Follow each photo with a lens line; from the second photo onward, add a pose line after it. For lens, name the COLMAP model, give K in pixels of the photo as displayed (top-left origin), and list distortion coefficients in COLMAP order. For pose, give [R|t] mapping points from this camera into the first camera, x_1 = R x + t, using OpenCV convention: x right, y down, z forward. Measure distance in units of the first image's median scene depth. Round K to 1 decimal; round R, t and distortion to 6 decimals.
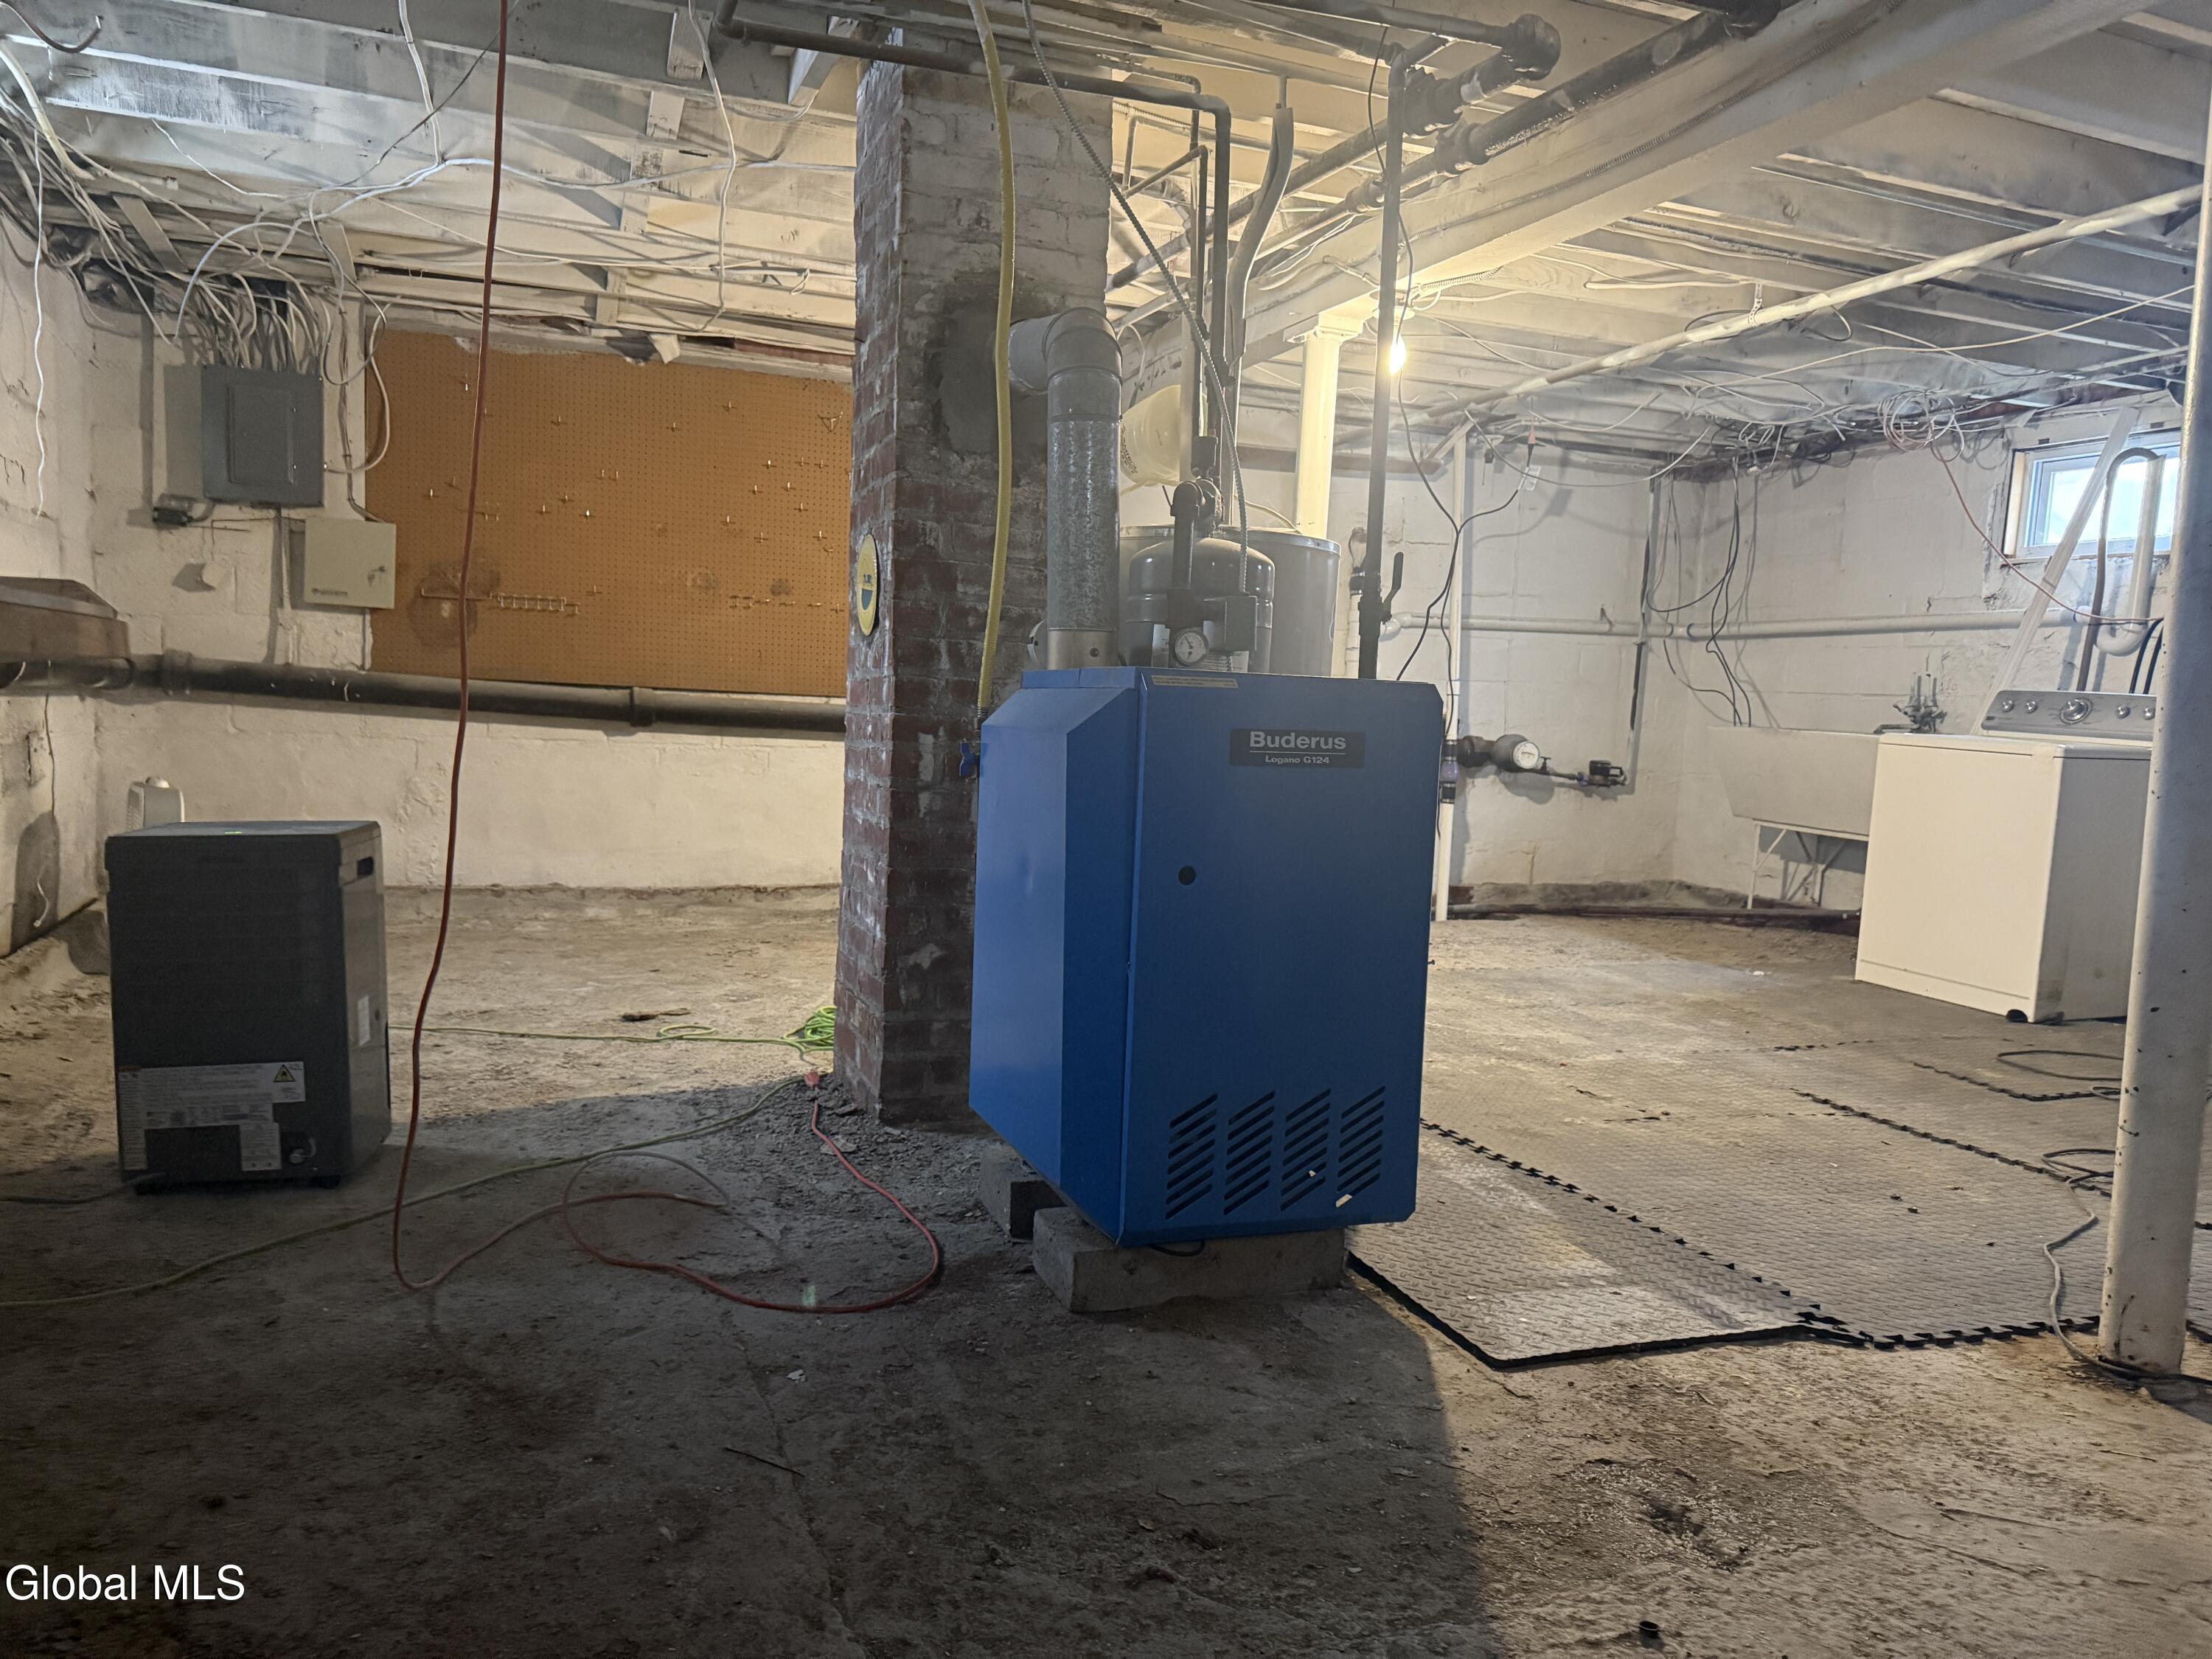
lens RADIAL K [[1563.4, 0, 1120.6], [0, 1563.4, 823.7], [0, 0, 1]] dist [0.067557, -0.069949]
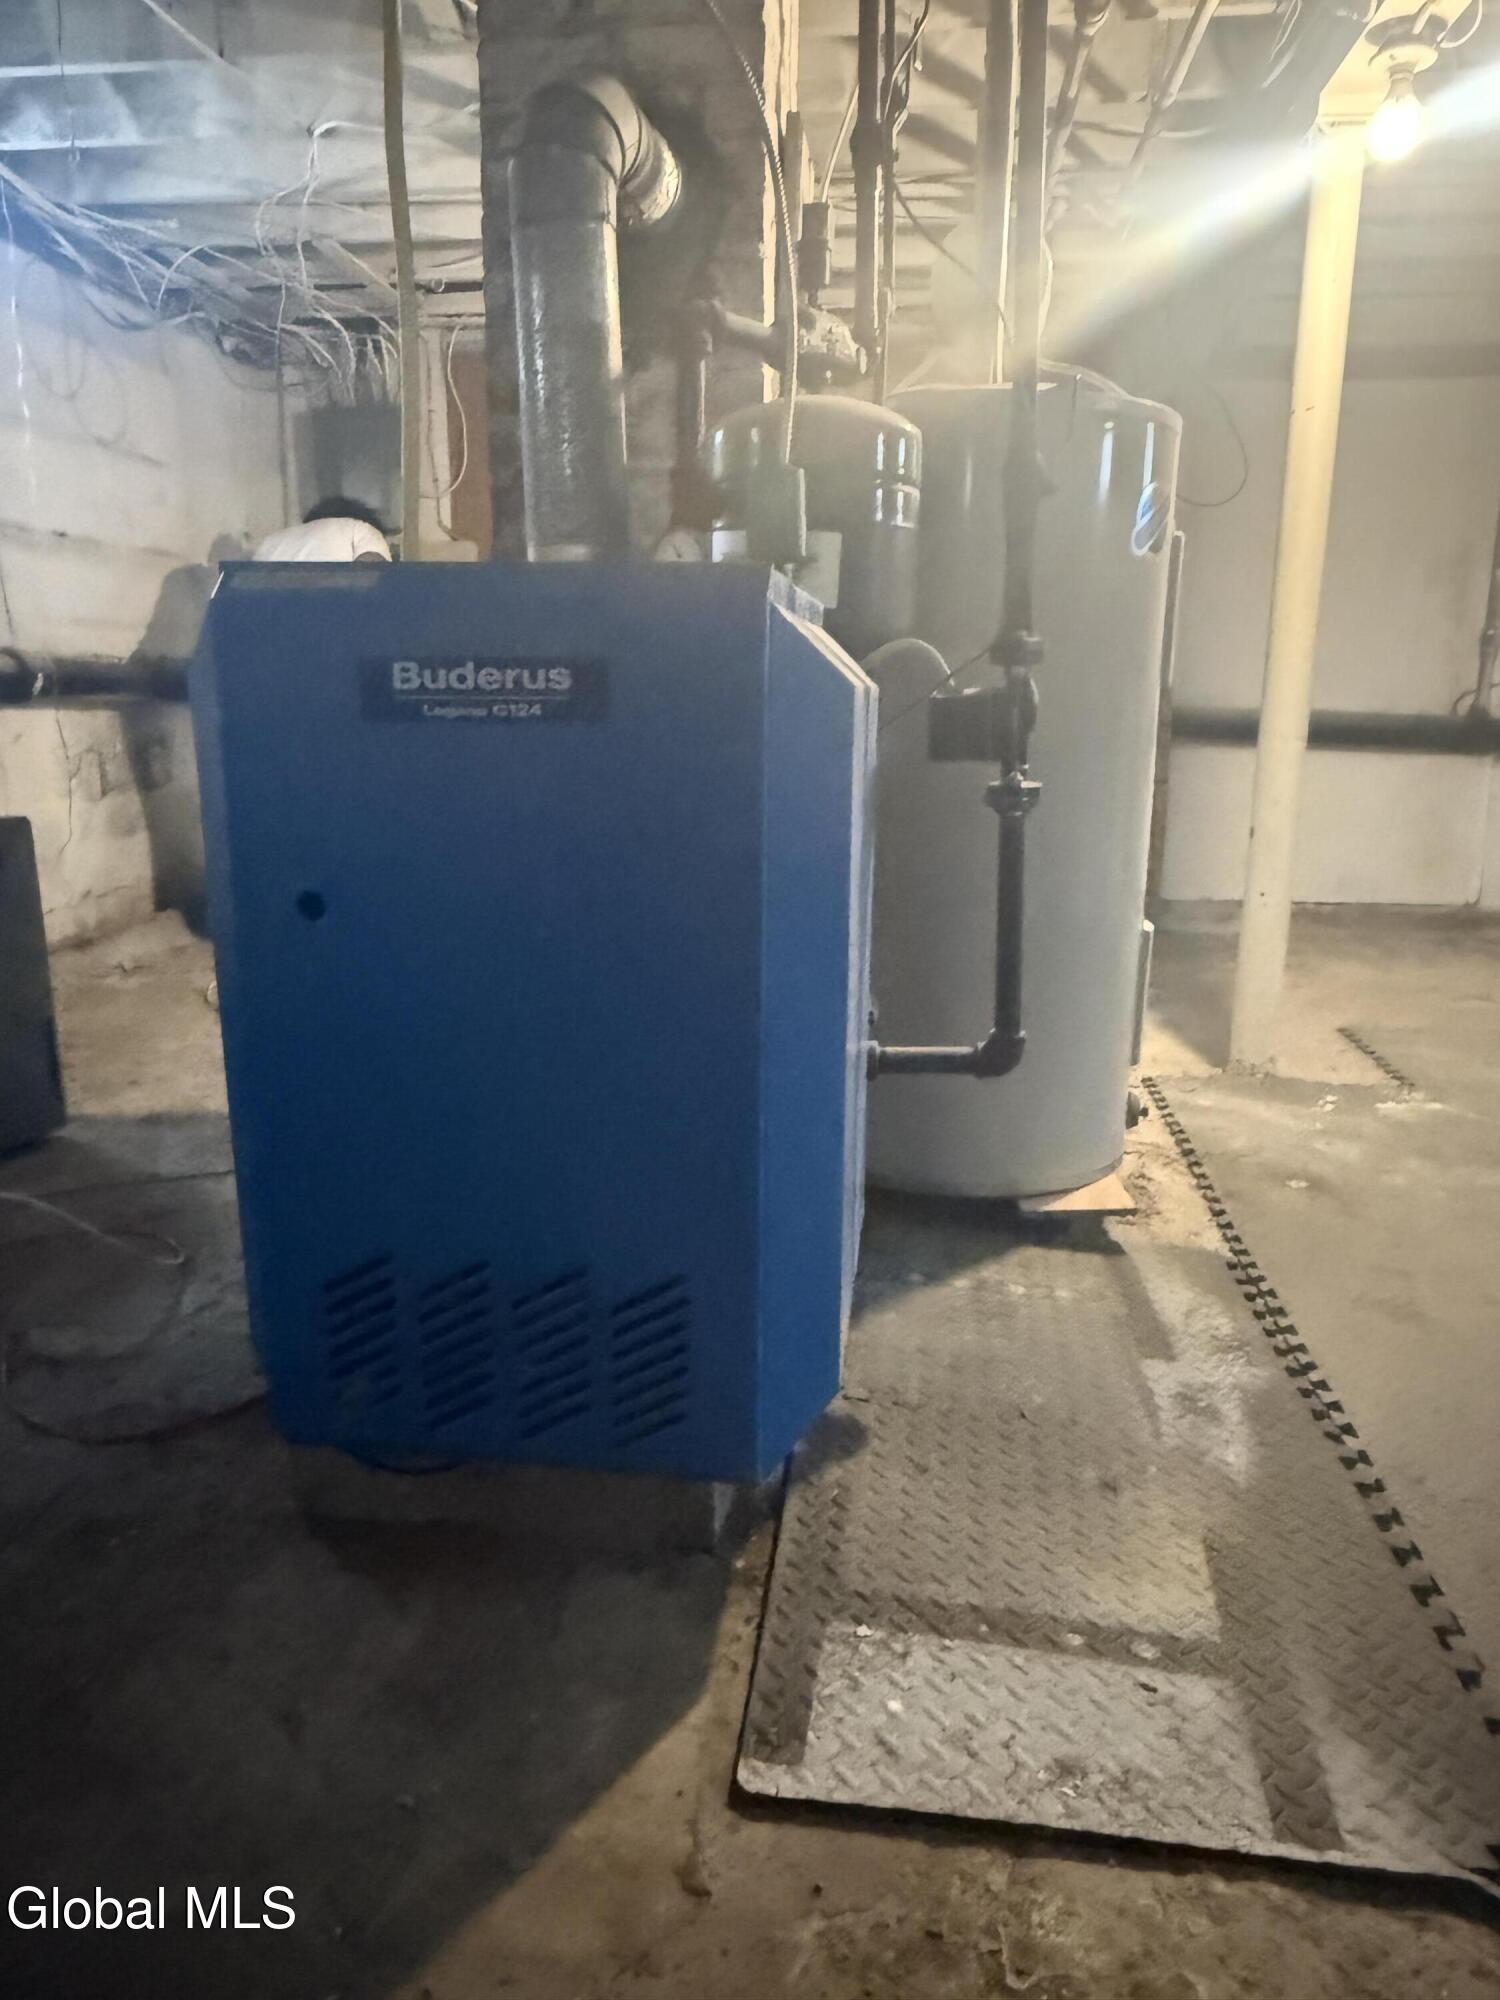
lens RADIAL K [[1396.4, 0, 750.0], [0, 1396.4, 1000.0], [0, 0, 1]] dist [-0.000464, -0.003478]
pose [[0.874954, 0.070220, -0.479088, 0.176385], [-0.011935, 0.992255, 0.123639, 0.000092], [0.484059, -0.102461, 0.869016, 0.229928]]
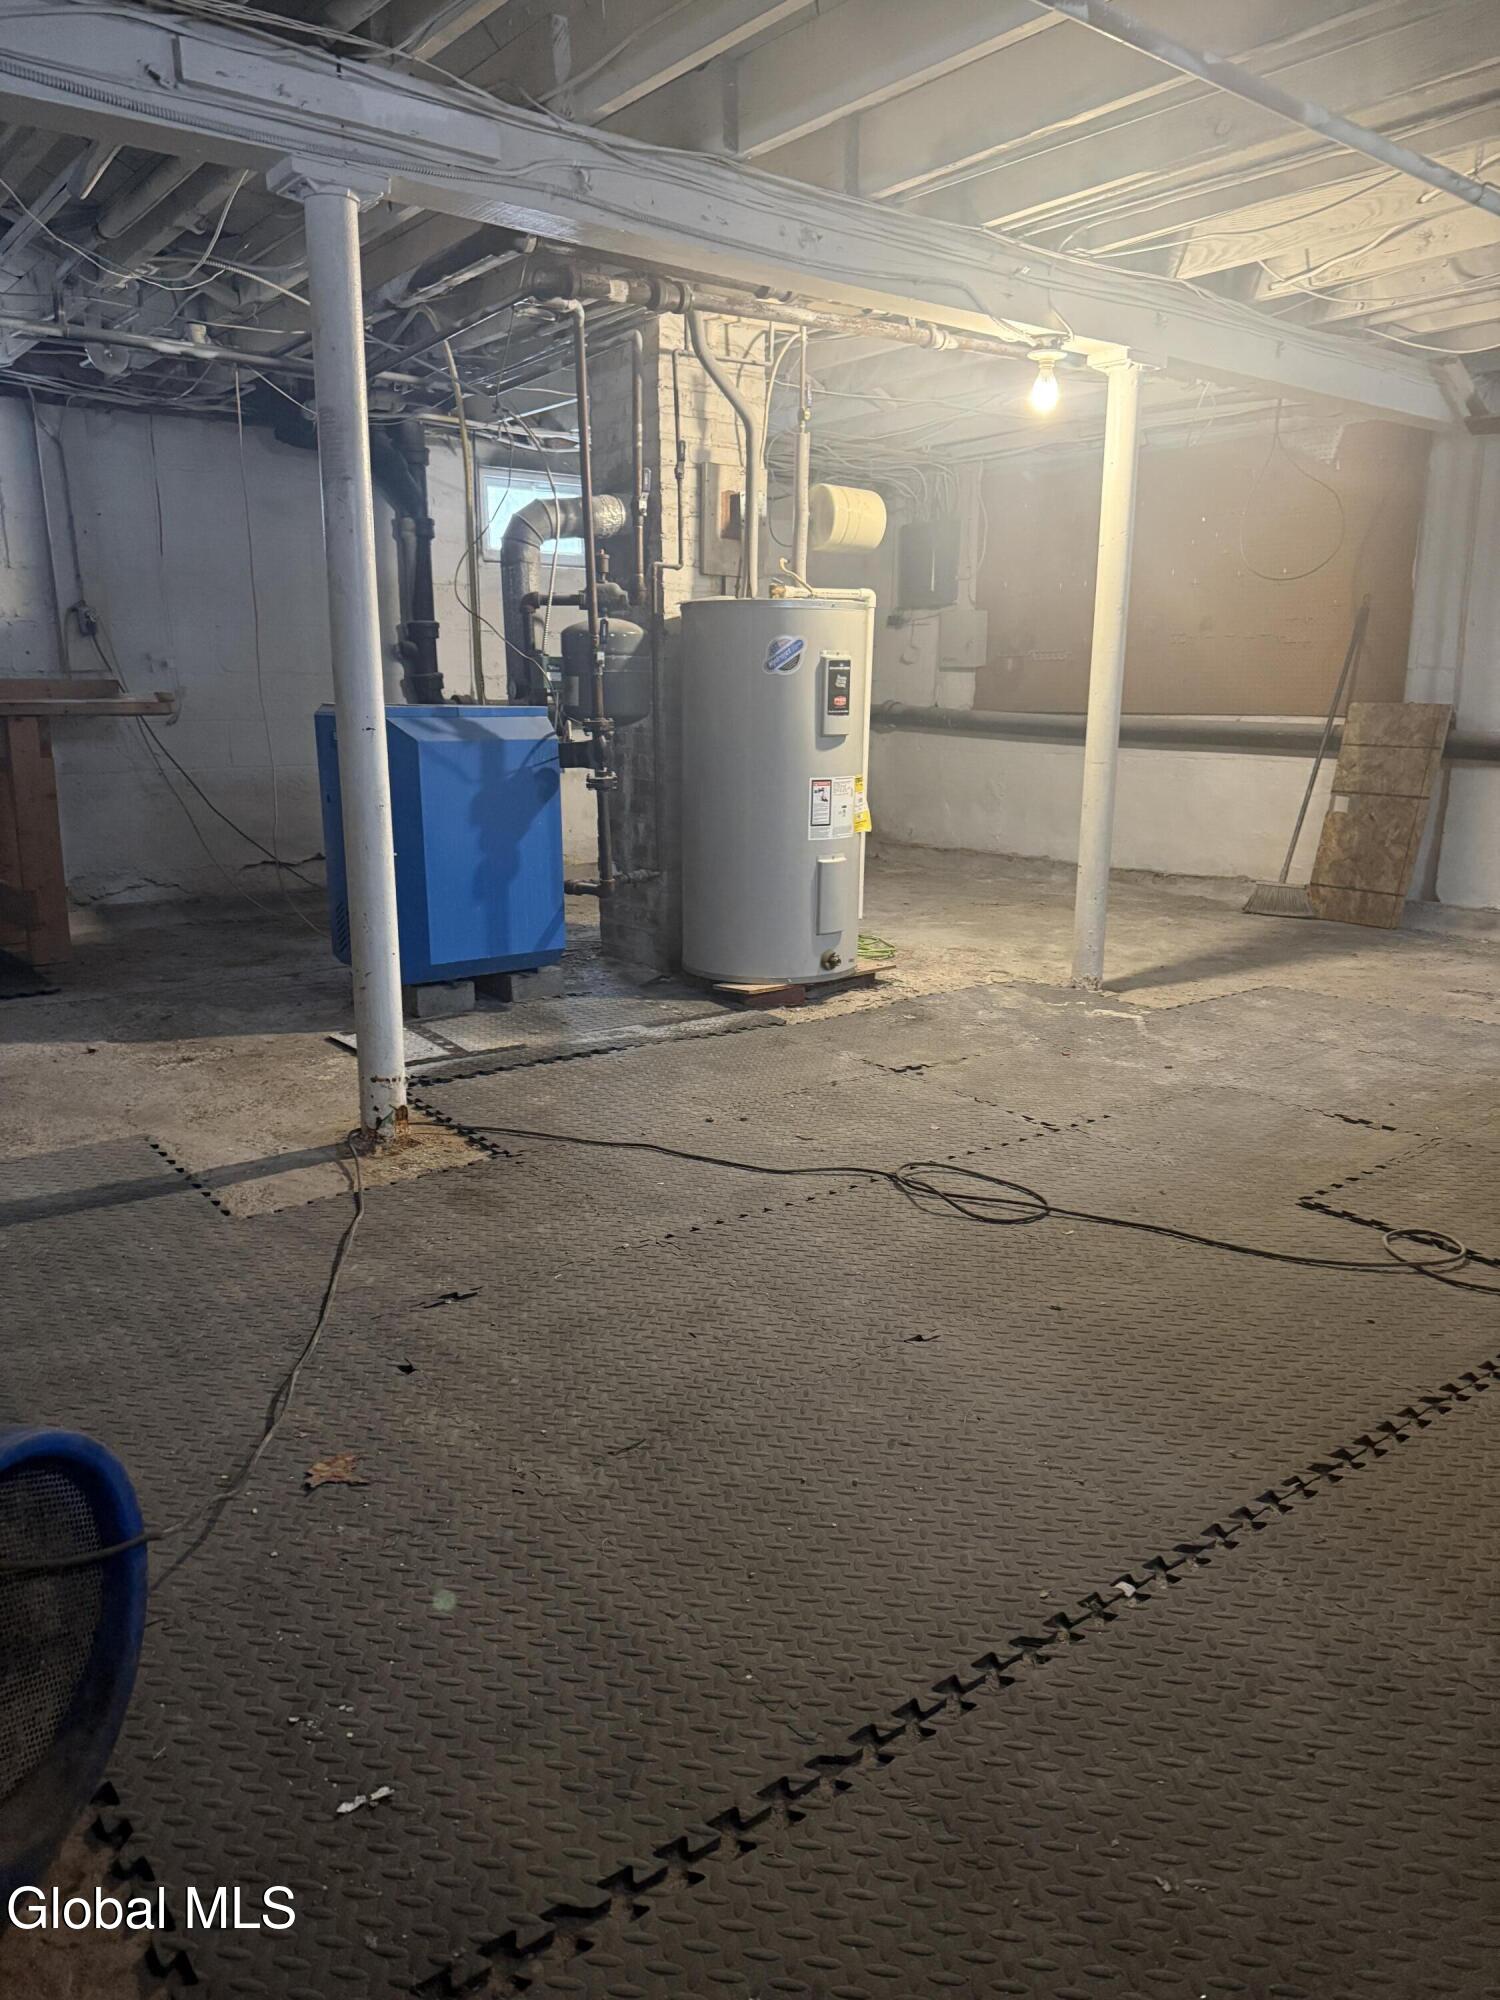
lens RADIAL K [[1398.1, 0, 743.2], [0, 1398.1, 1007.3], [0, 0, 1]] dist [0.181107, -0.310500]
pose [[0.280003, 0.172533, -0.944368, 0.832138], [-0.067305, 0.984825, 0.159969, -0.013771], [0.957637, 0.018769, 0.287367, 0.377749]]
